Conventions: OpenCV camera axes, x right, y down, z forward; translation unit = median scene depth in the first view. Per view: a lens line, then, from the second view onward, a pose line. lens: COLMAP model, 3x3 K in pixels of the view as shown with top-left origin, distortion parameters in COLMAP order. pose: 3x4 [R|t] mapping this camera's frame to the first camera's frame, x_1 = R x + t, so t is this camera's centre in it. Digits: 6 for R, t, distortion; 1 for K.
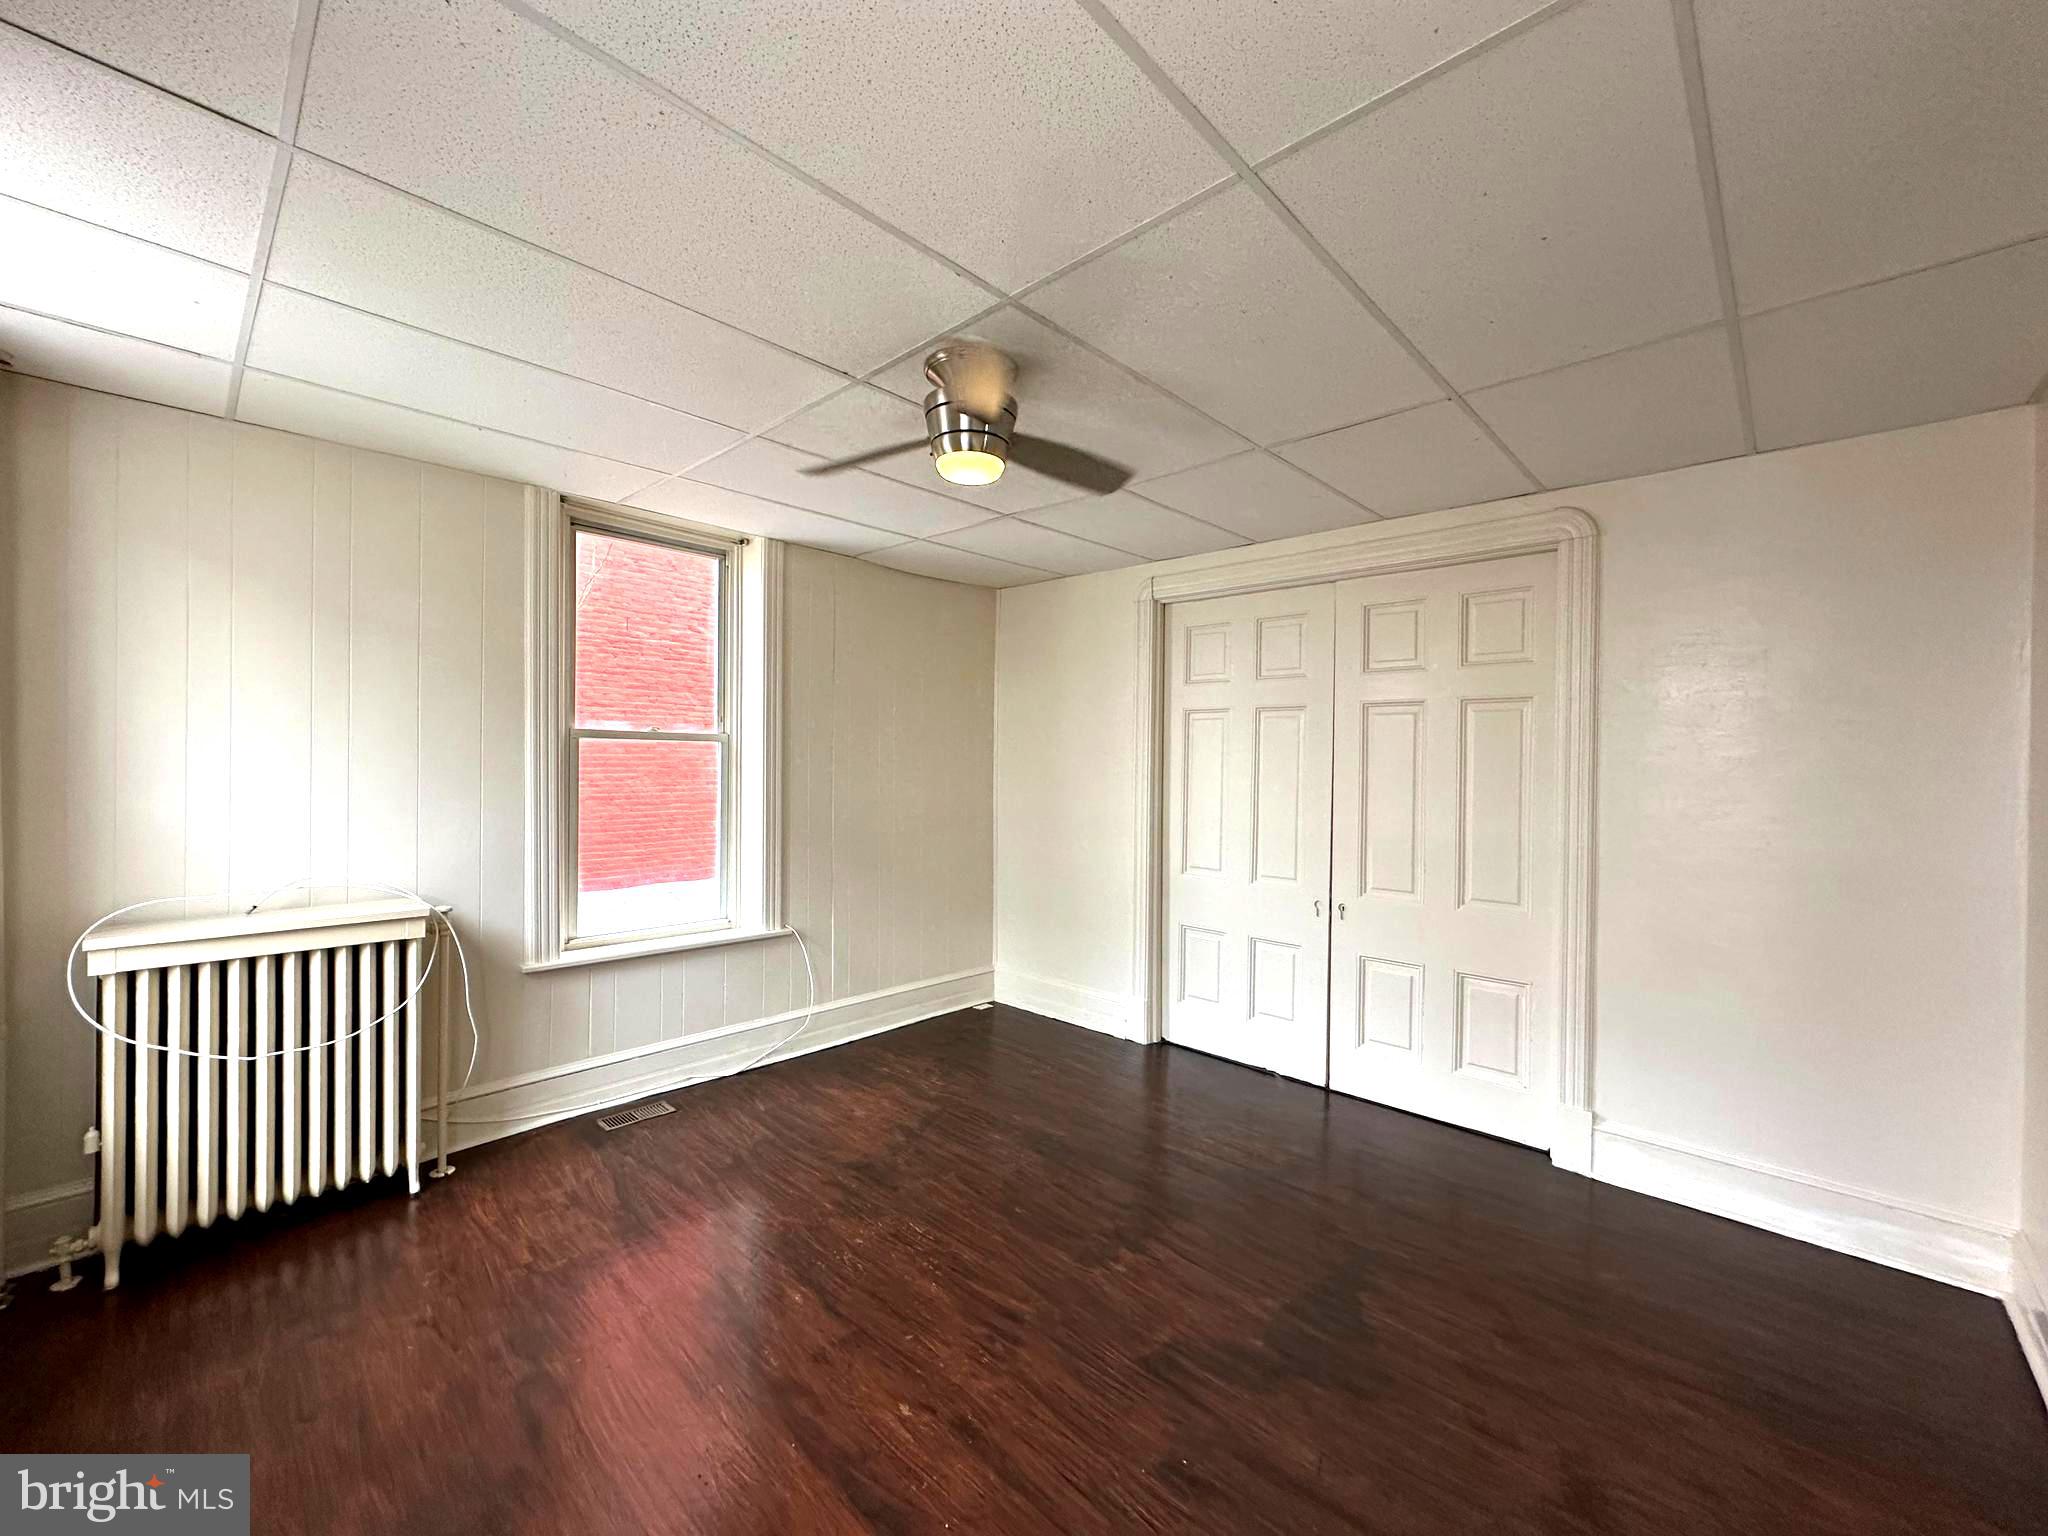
lens RADIAL K [[814.8, 0, 1023.0], [0, 814.8, 770.1], [0, 0, 1]] dist [0.000497, 0.001186]
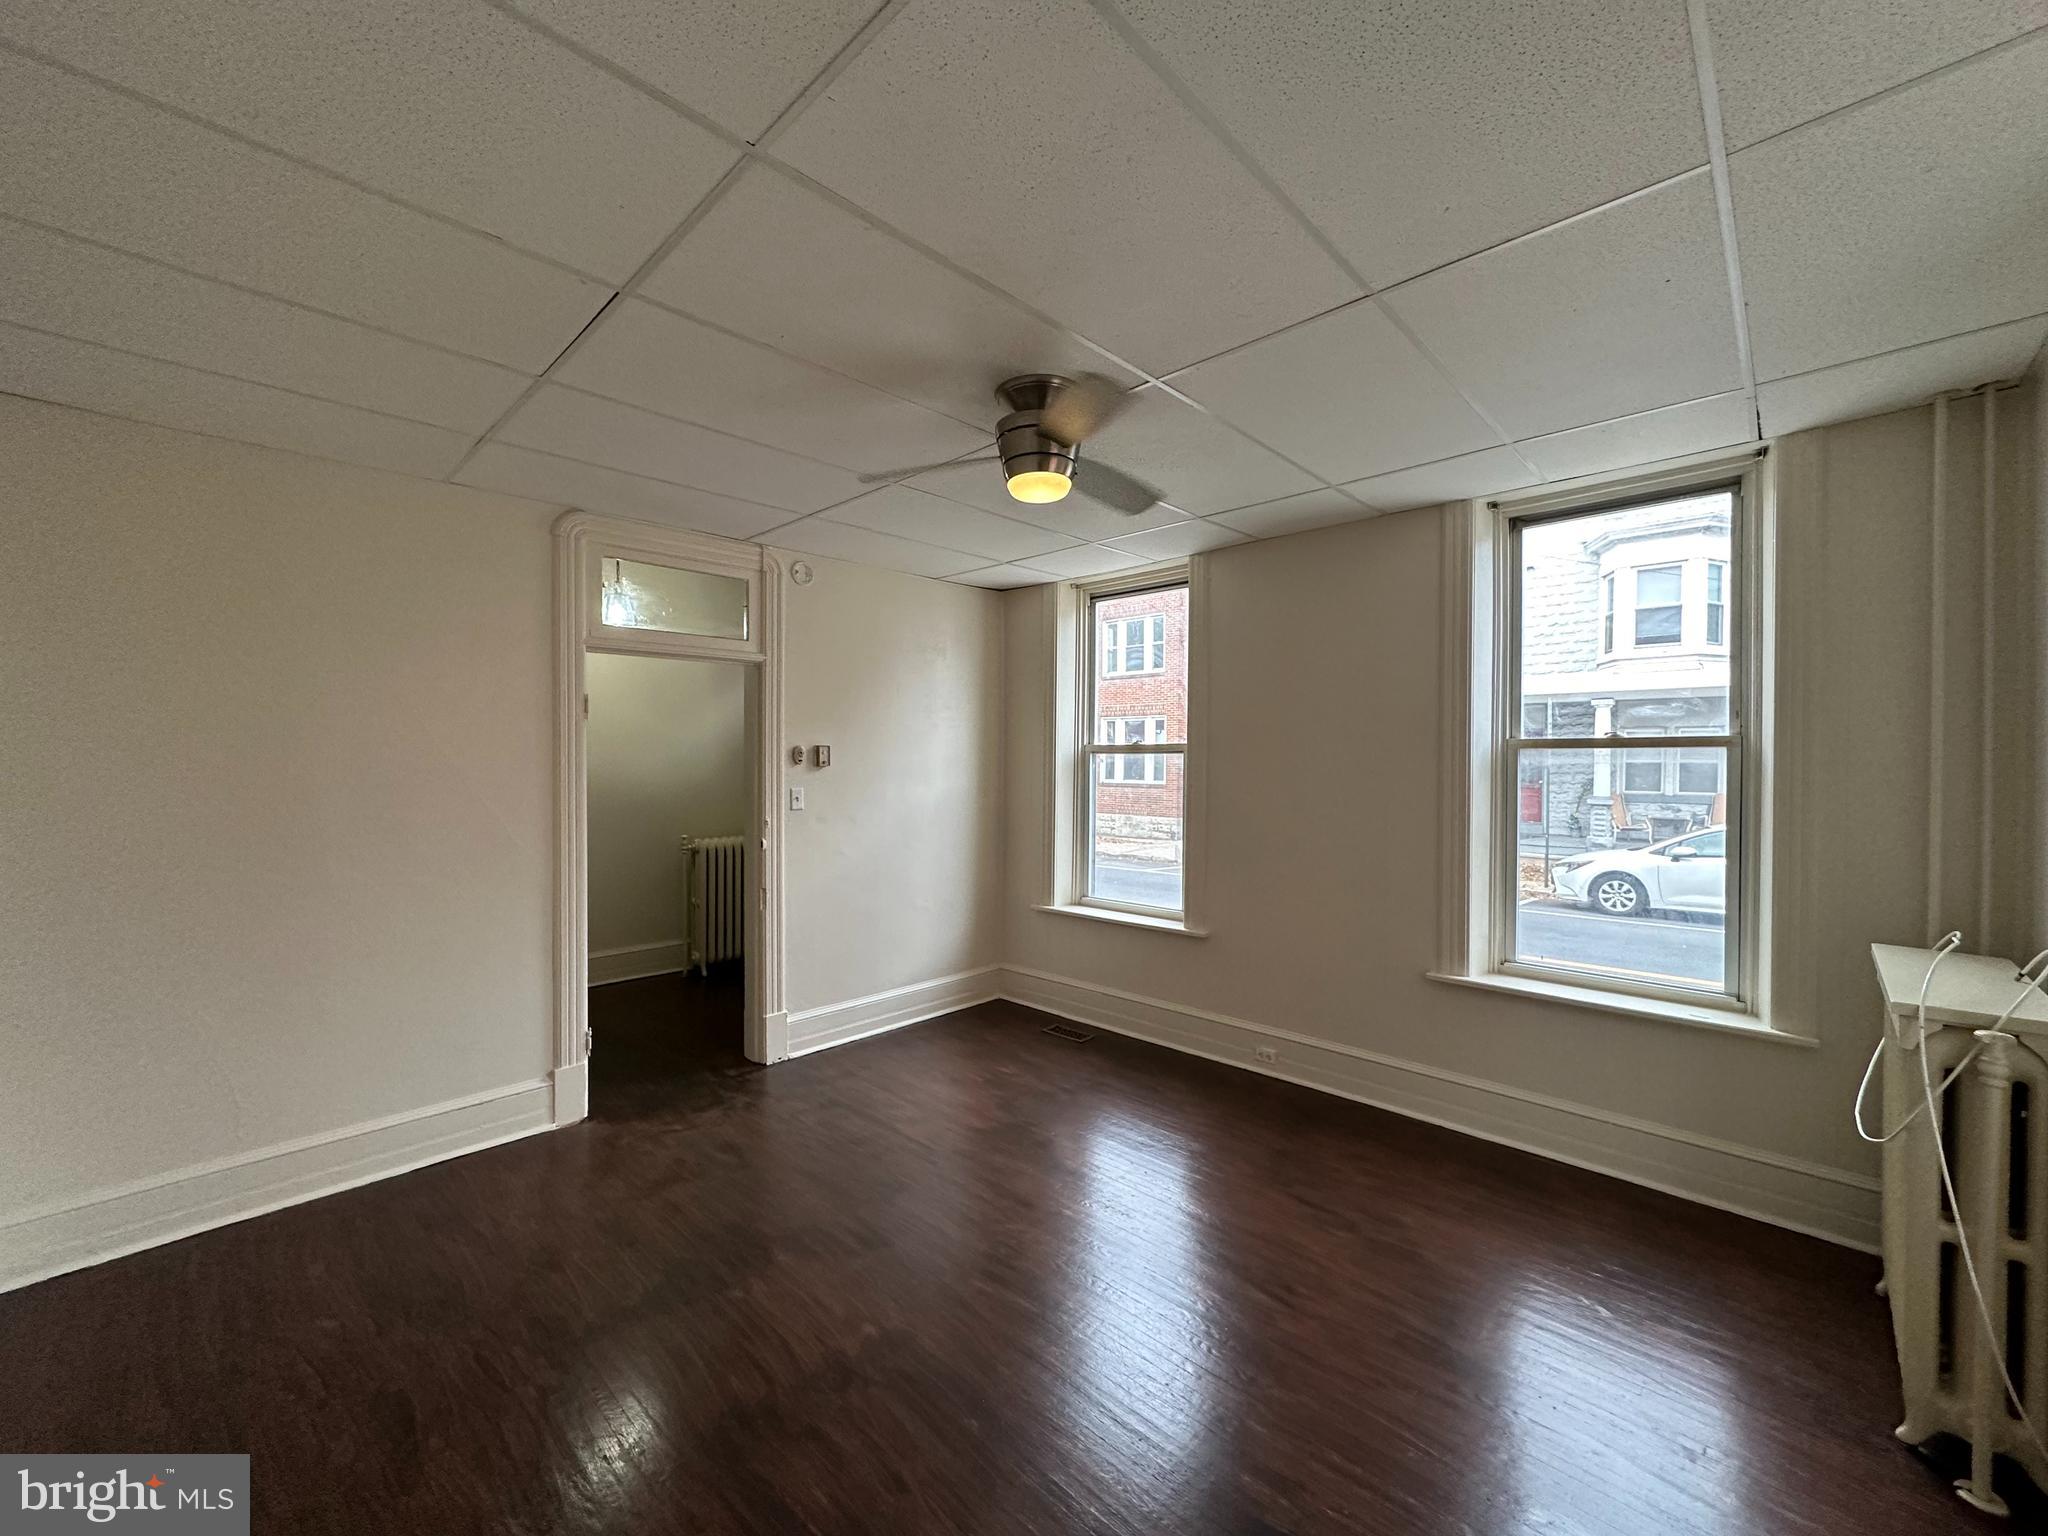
lens RADIAL K [[814.8, 0, 1021.3], [0, 814.8, 758.6], [0, 0, 1]] dist [0.000497, 0.001186]
pose [[-0.999911, -0.013183, 0.001790, -0.028588], [-0.013161, 0.999846, 0.011626, -0.017978], [-0.001943, 0.011602, -0.999931, 1.314460]]
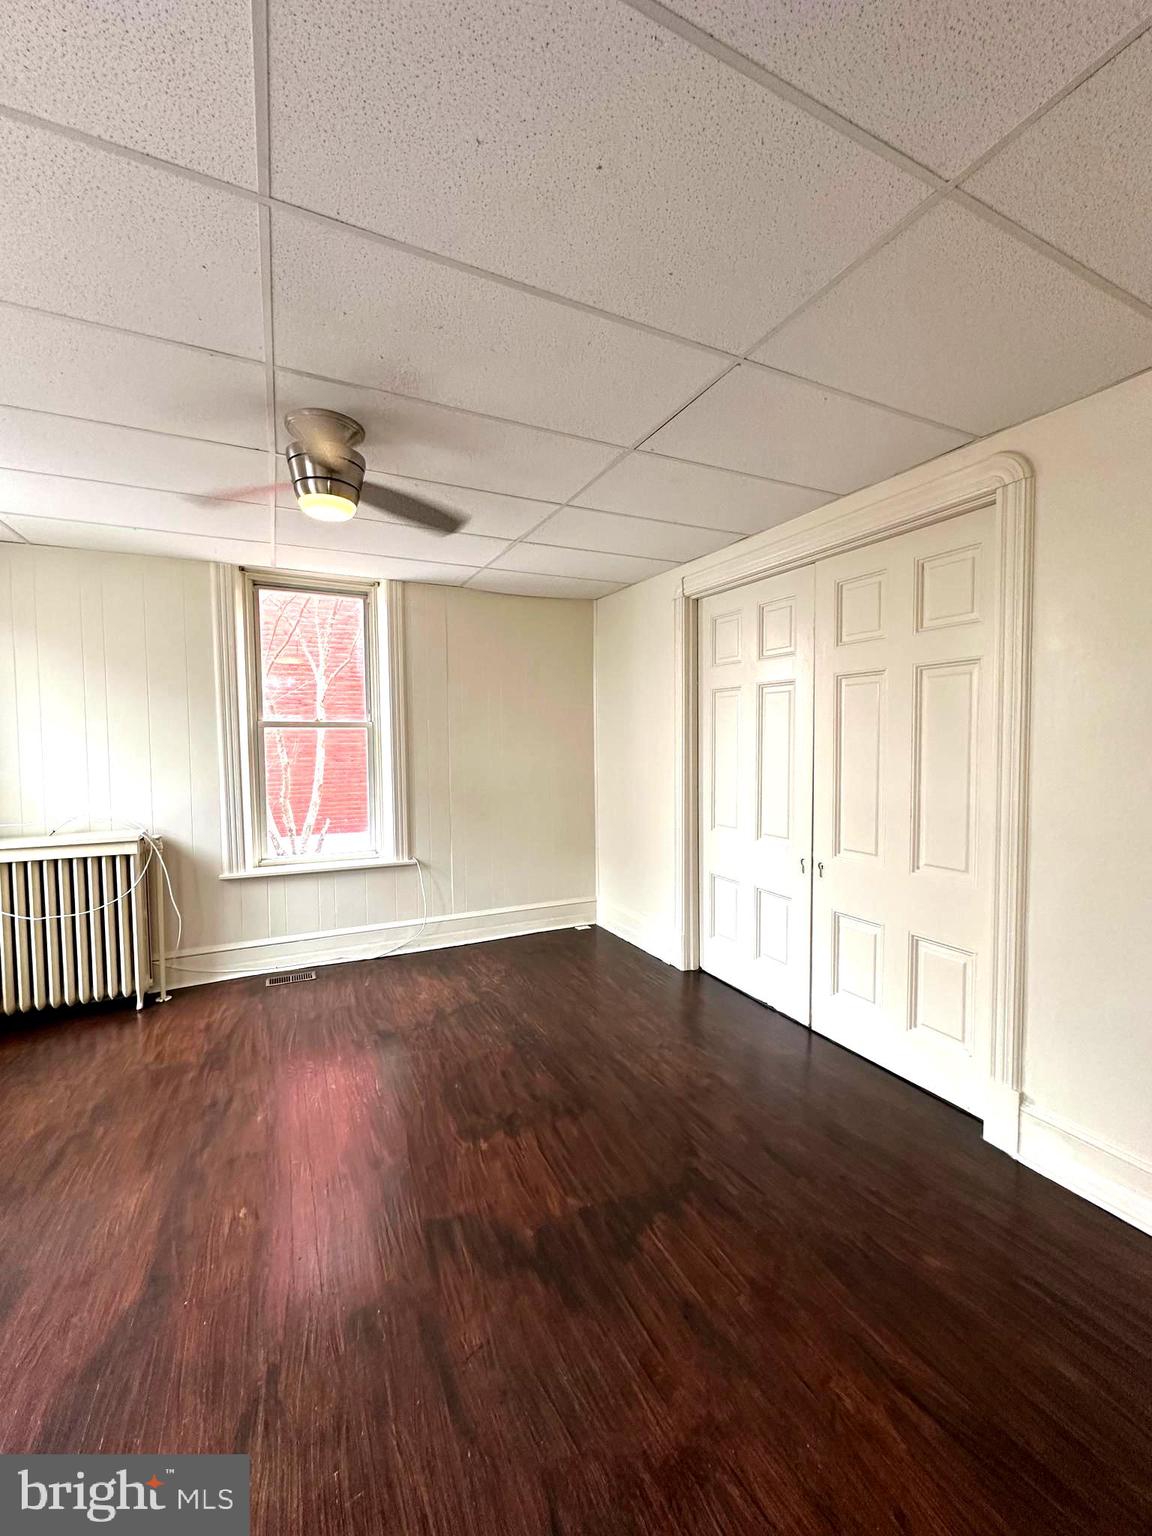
lens RADIAL K [[611.1, 0, 577.0], [0, 611.1, 769.1], [0, 0, 1]] dist [0.000497, 0.001186]
pose [[0.937439, -0.002234, -0.348142, 0.400620], [0.015162, 0.999293, 0.034414, 0.007884], [0.347819, -0.037540, 0.936810, 0.141886]]
